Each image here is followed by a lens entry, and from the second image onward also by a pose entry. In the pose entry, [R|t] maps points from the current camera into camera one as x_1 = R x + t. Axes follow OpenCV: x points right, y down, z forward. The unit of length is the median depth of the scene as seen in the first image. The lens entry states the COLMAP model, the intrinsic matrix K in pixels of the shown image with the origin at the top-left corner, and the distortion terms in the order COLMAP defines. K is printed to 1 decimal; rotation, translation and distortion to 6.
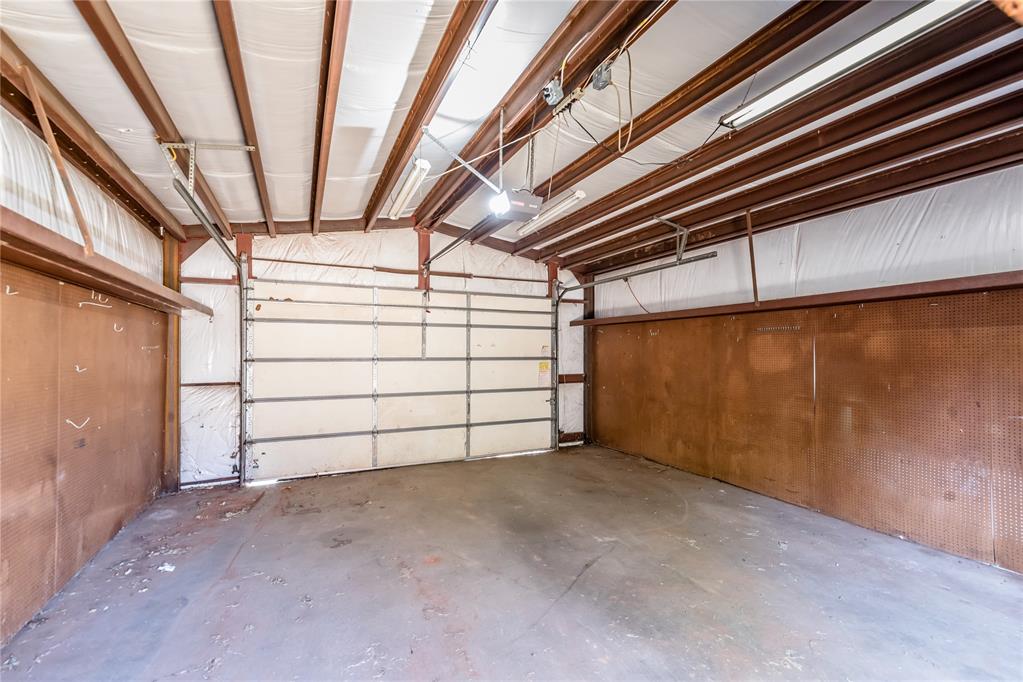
lens RADIAL K [[464.2, 0, 511.5], [0, 464.2, 341.0], [0, 0, 1]] dist [-0.000321, 0.000004]
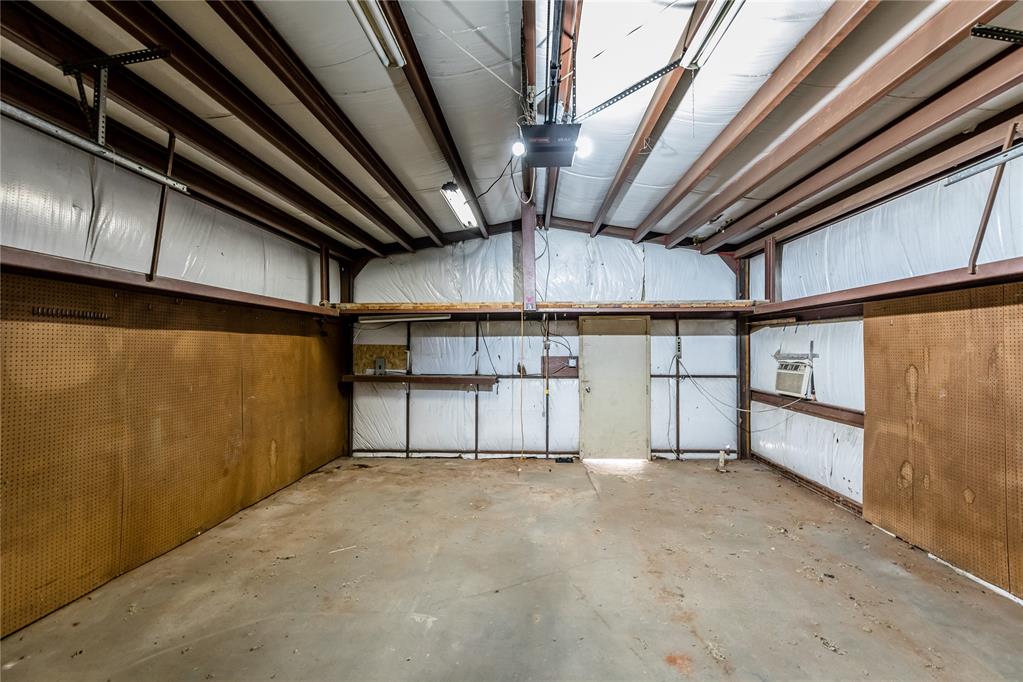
lens RADIAL K [[464.2, 0, 511.5], [0, 464.2, 341.0], [0, 0, 1]] dist [-0.000321, 0.000004]
pose [[-0.889338, 0.011295, 0.457111, -0.249011], [-0.010351, 0.998941, -0.044822, 0.036853], [-0.457133, -0.044594, -0.888280, 1.614222]]
